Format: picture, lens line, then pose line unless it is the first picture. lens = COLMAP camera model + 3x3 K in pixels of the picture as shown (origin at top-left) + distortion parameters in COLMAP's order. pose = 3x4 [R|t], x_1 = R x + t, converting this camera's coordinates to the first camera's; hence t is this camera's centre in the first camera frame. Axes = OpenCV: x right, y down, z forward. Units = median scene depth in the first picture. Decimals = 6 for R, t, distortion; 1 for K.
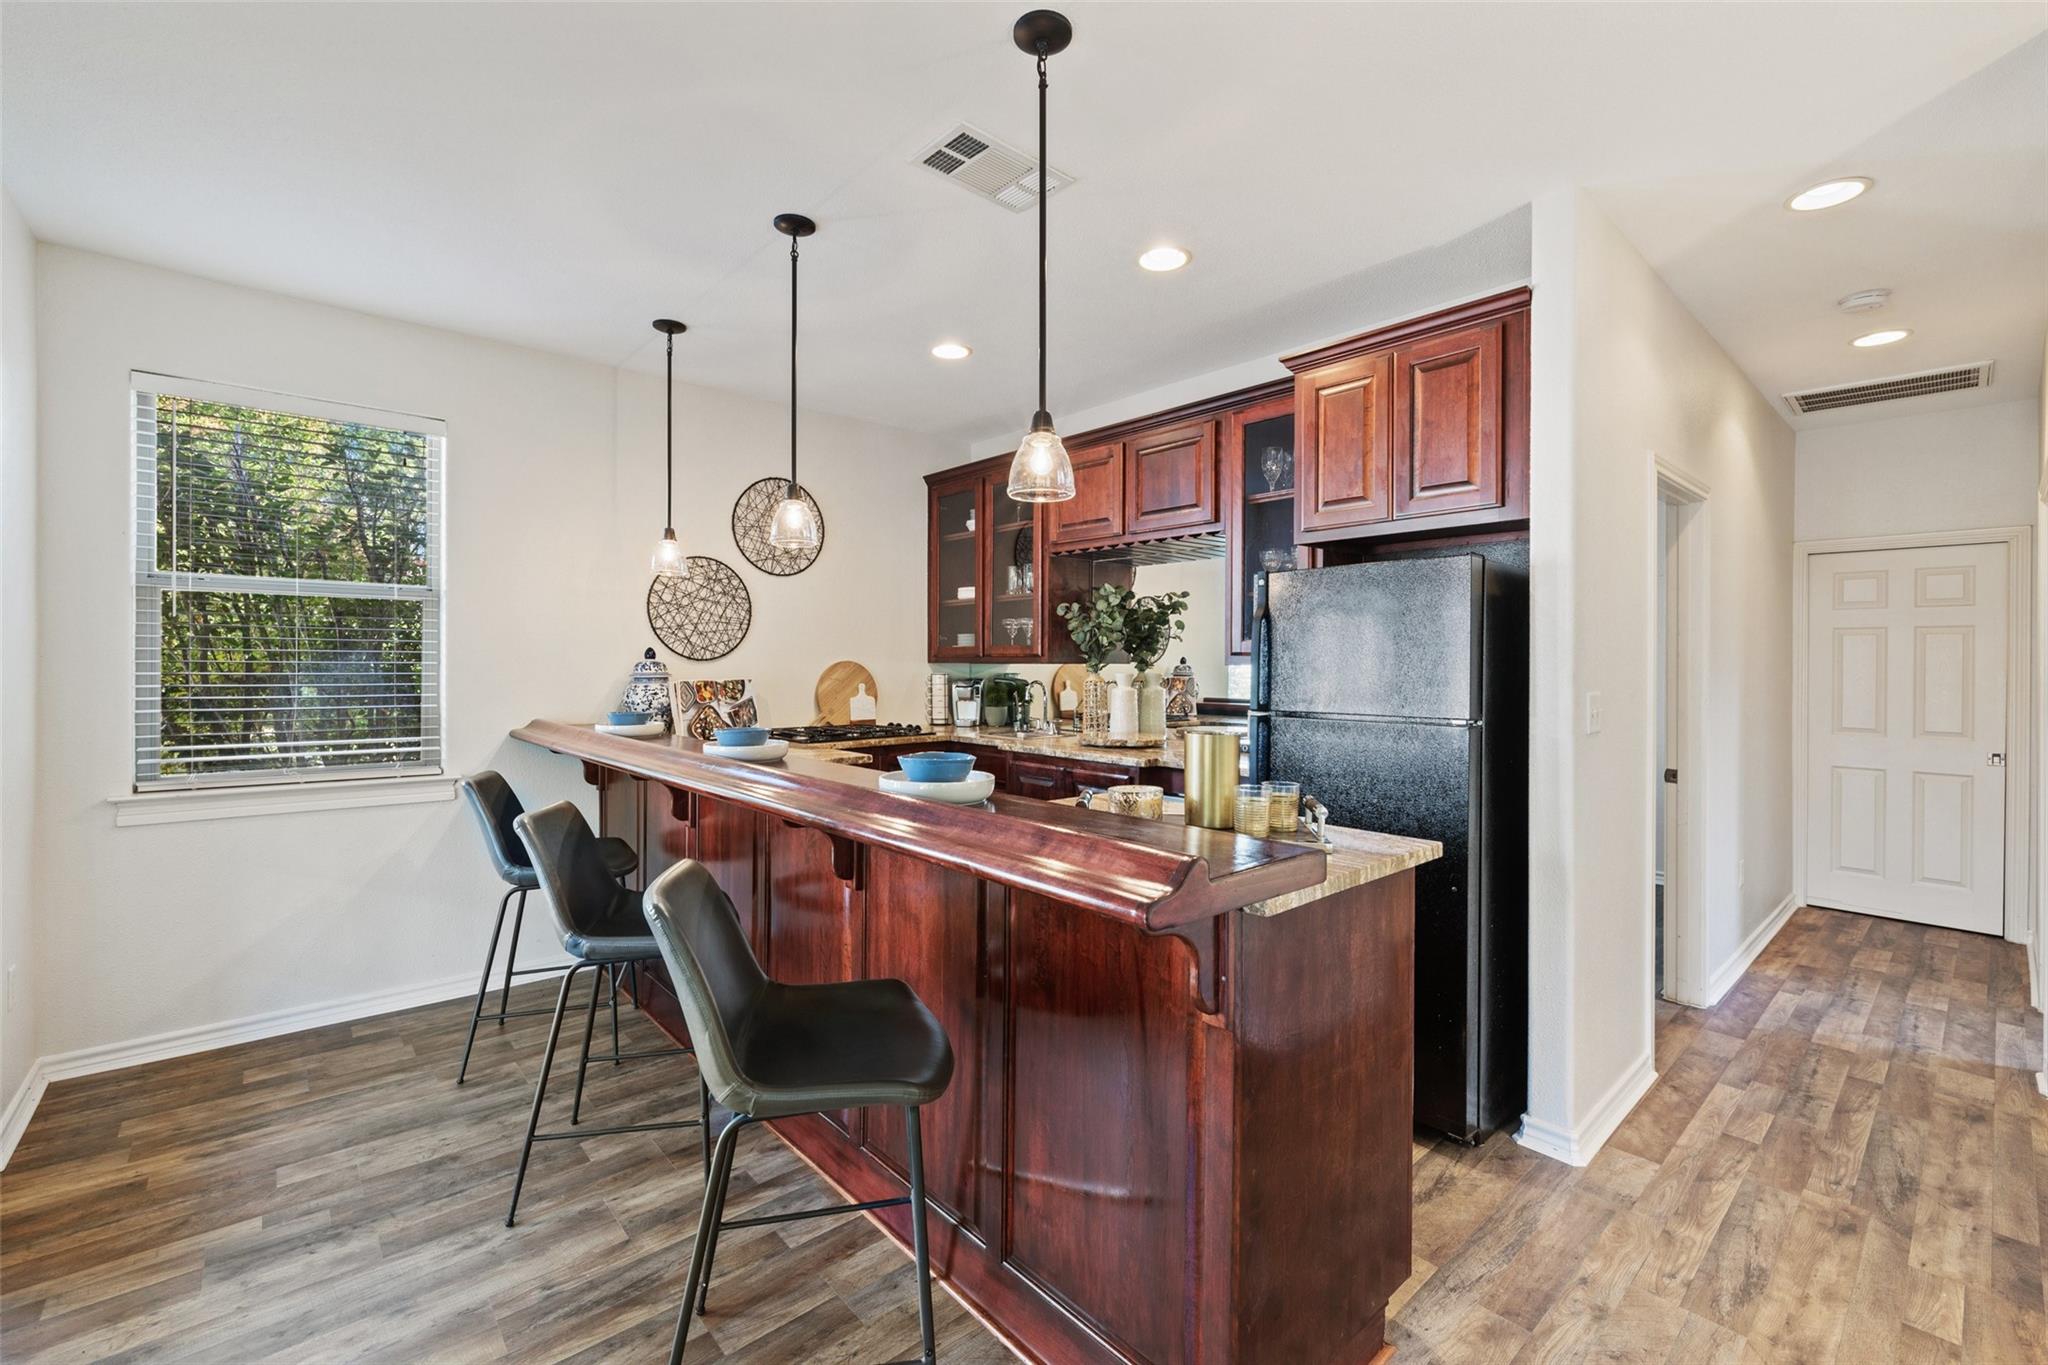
lens RADIAL K [[863.4, 0, 1020.0], [0, 863.4, 667.4], [0, 0, 1]] dist [0.002043, 0.000454]
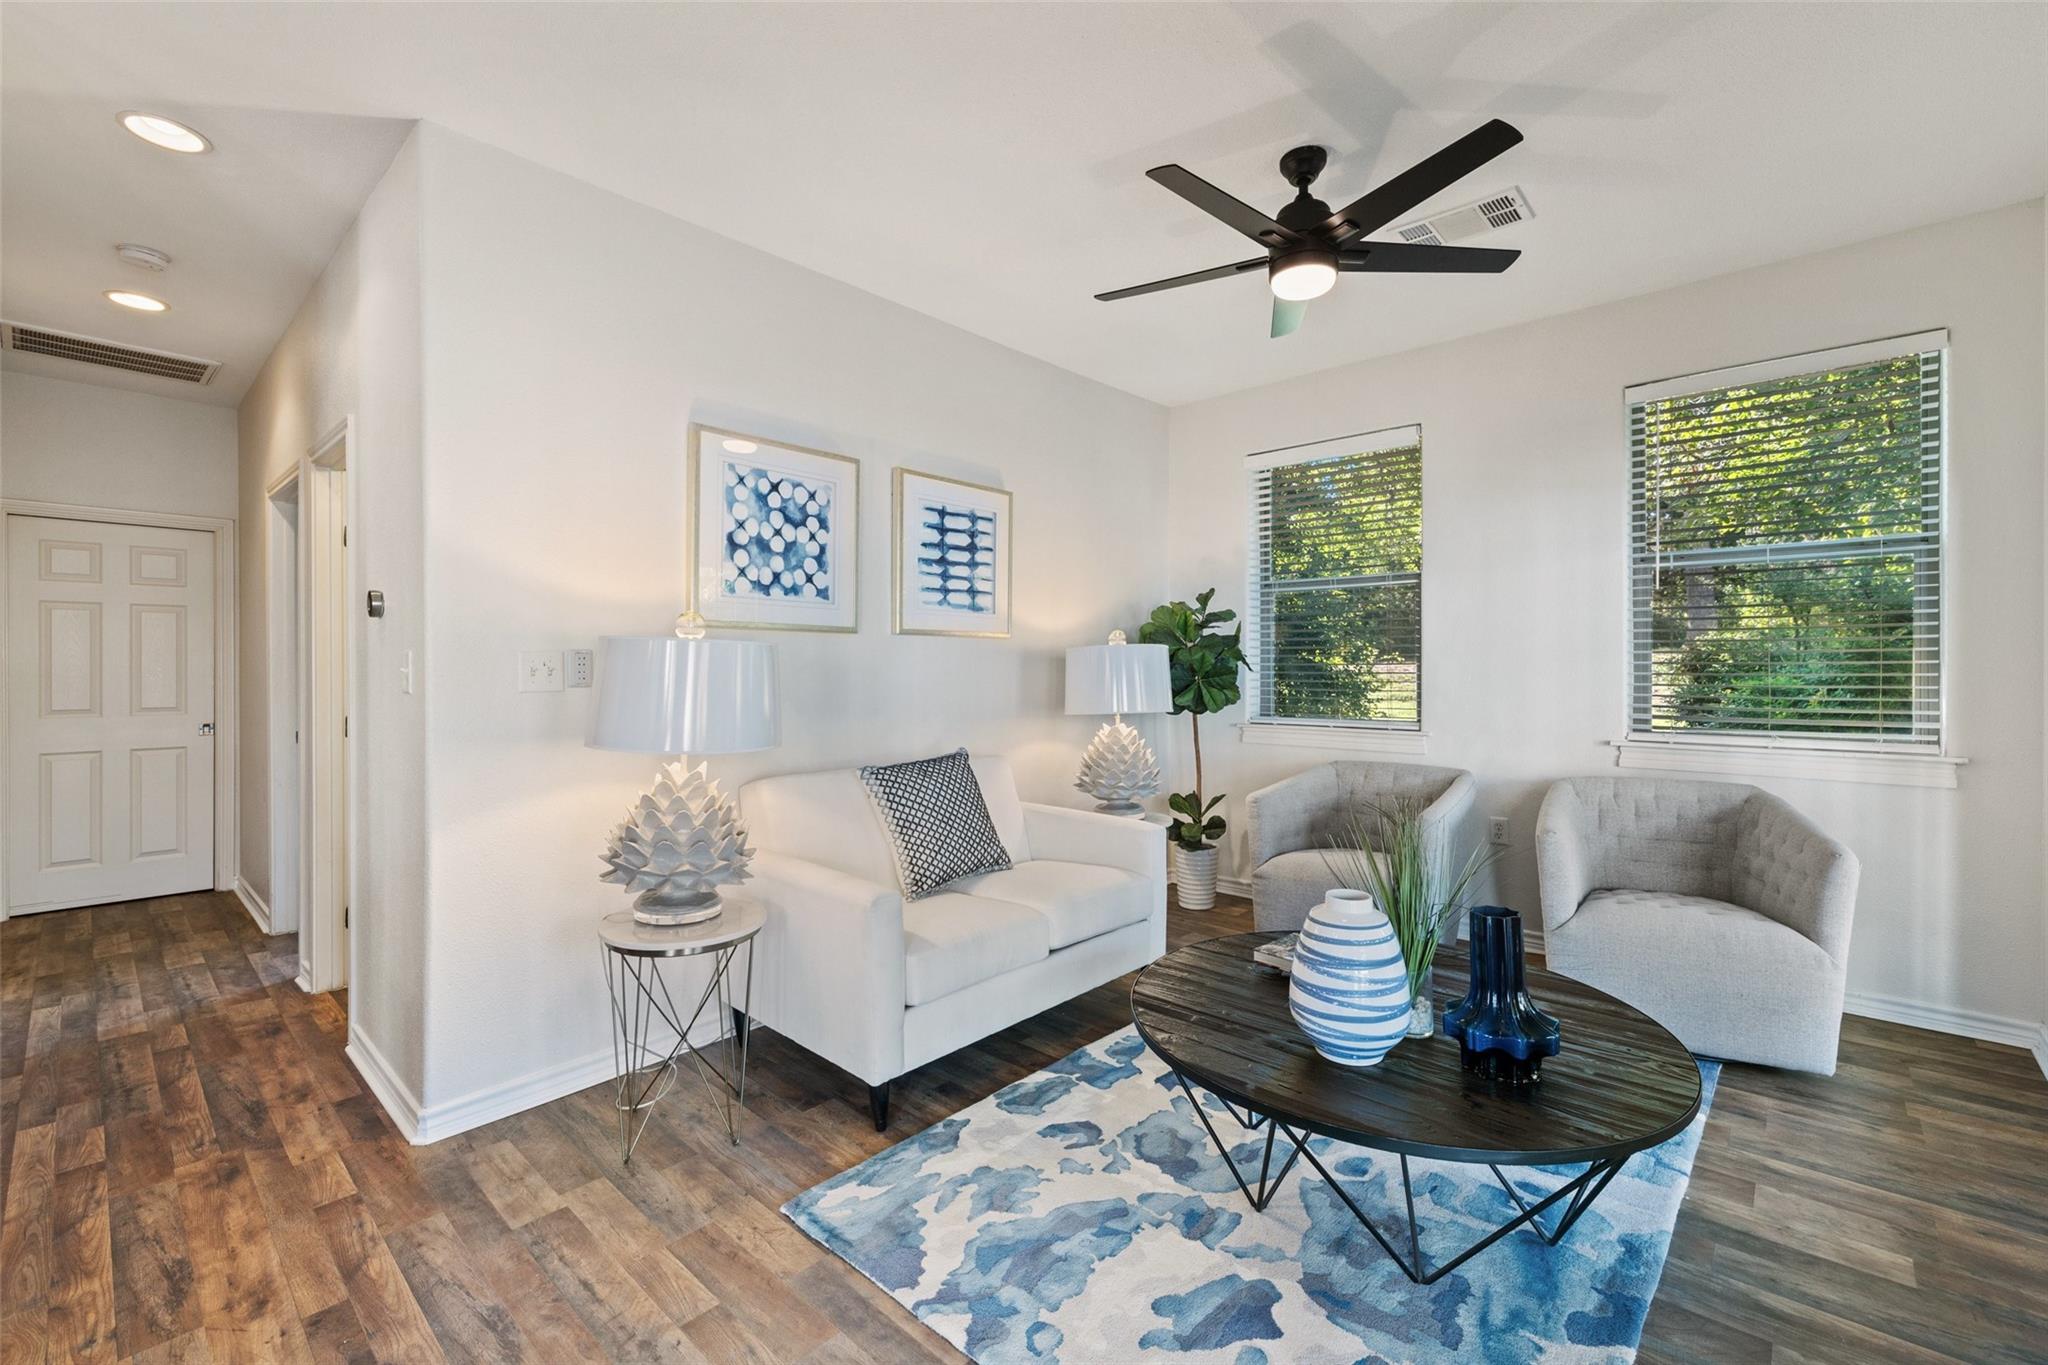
lens RADIAL K [[863.4, 0, 1024.3], [0, 863.4, 666.5], [0, 0, 1]] dist [0.002043, 0.000454]
pose [[-0.096856, -0.010459, 0.995243, -0.075872], [0.006069, 0.999920, 0.011098, 0.025532], [-0.995280, 0.007115, -0.096785, 0.091429]]
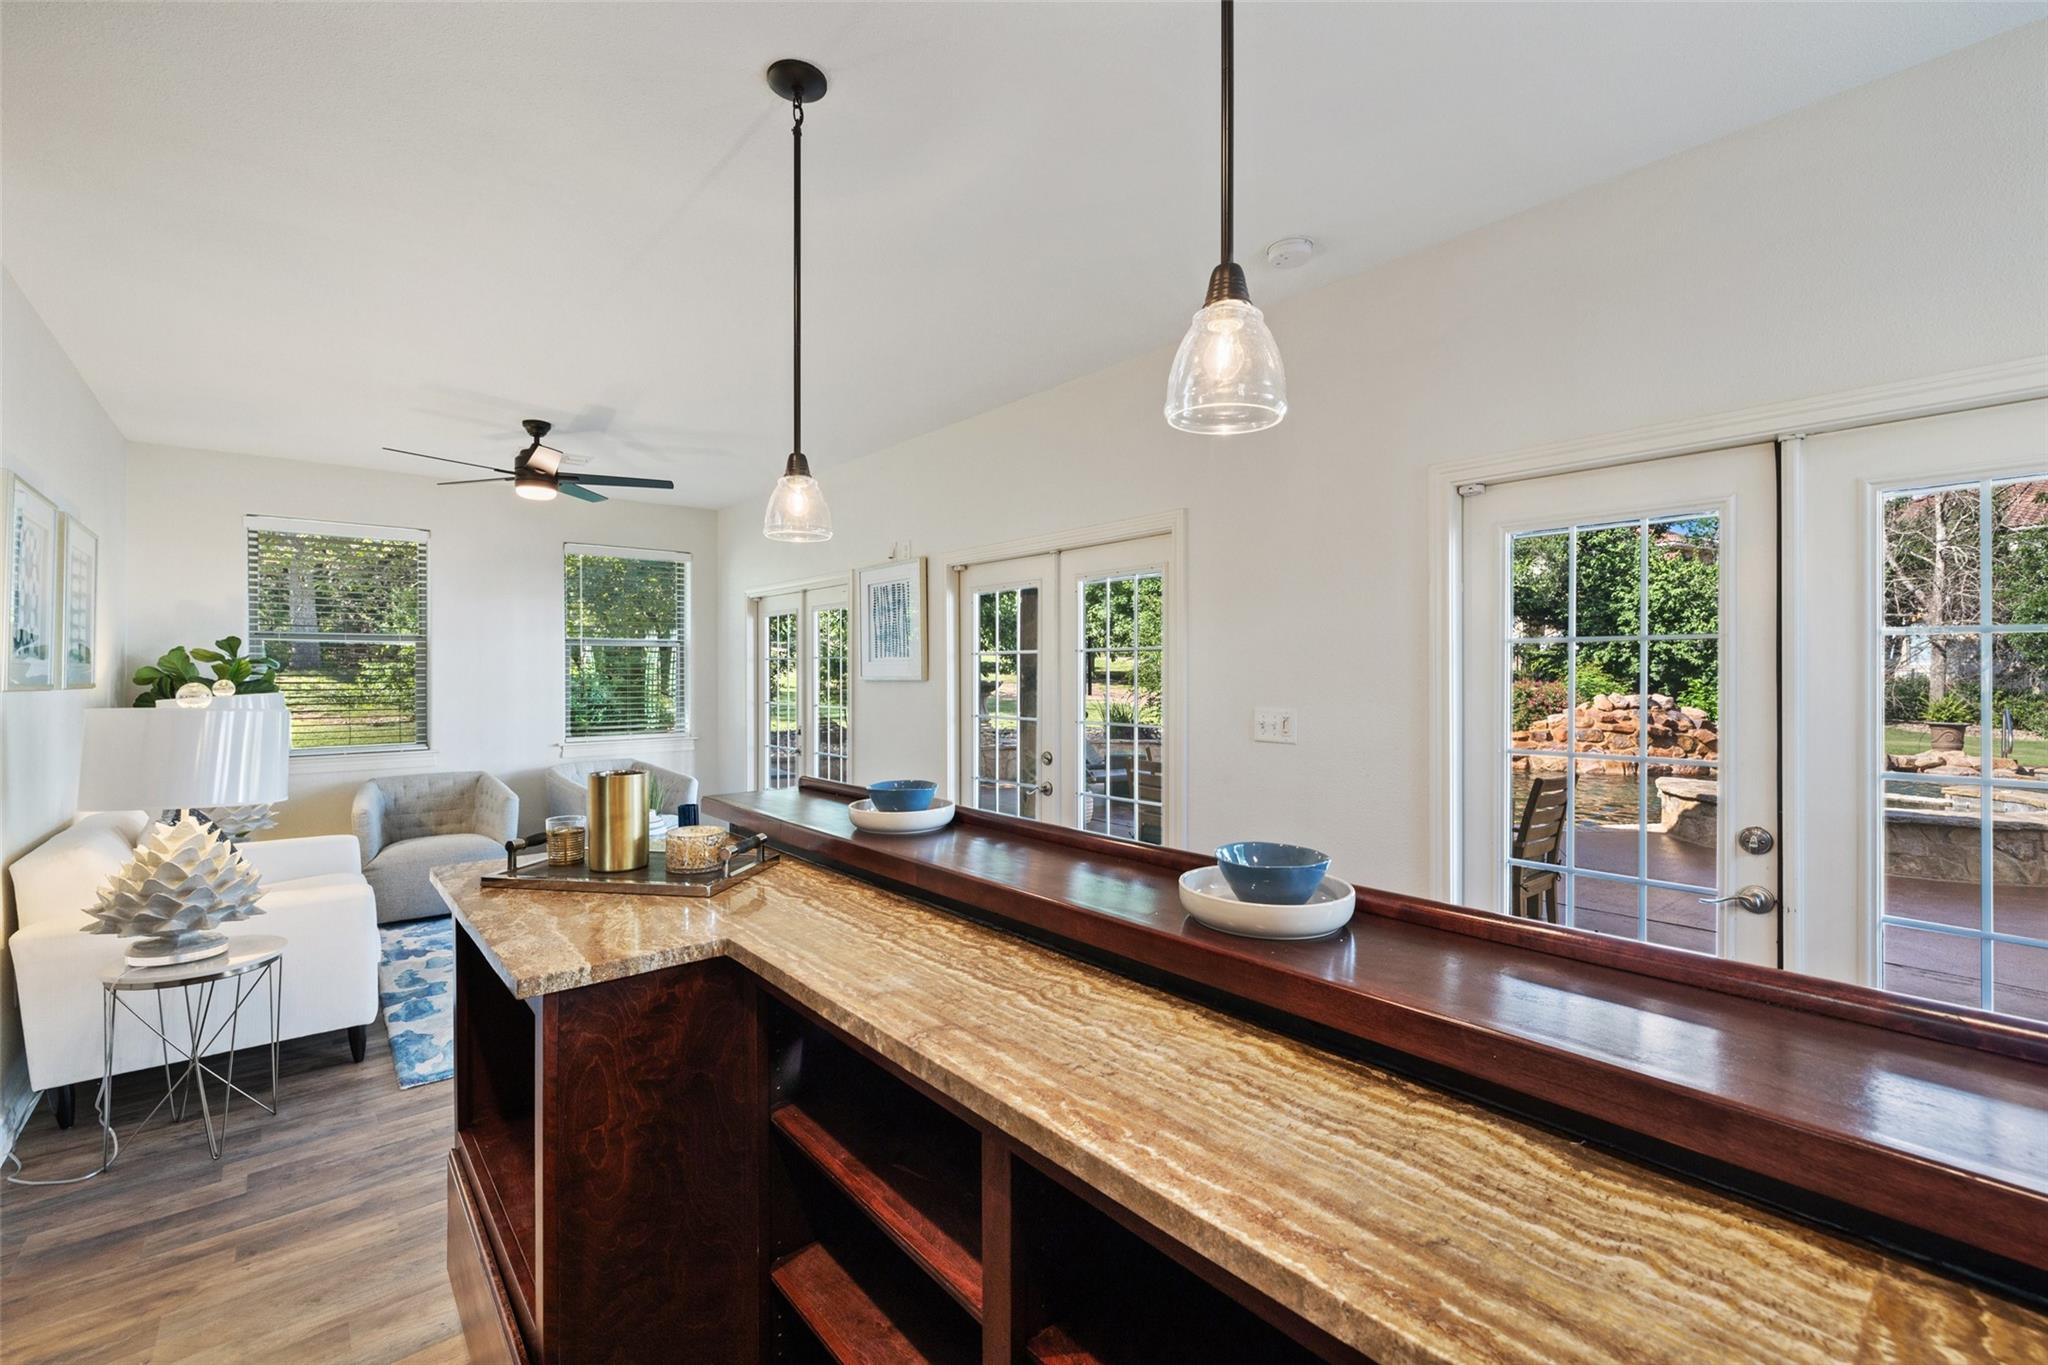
lens RADIAL K [[863.4, 0, 1018.4], [0, 863.4, 677.5], [0, 0, 1]] dist [0.002043, 0.000454]
pose [[-0.999713, -0.002374, 0.023828, -0.117361], [-0.002259, 0.999986, 0.004838, -0.019668], [-0.023839, 0.004783, -0.999704, 1.076533]]
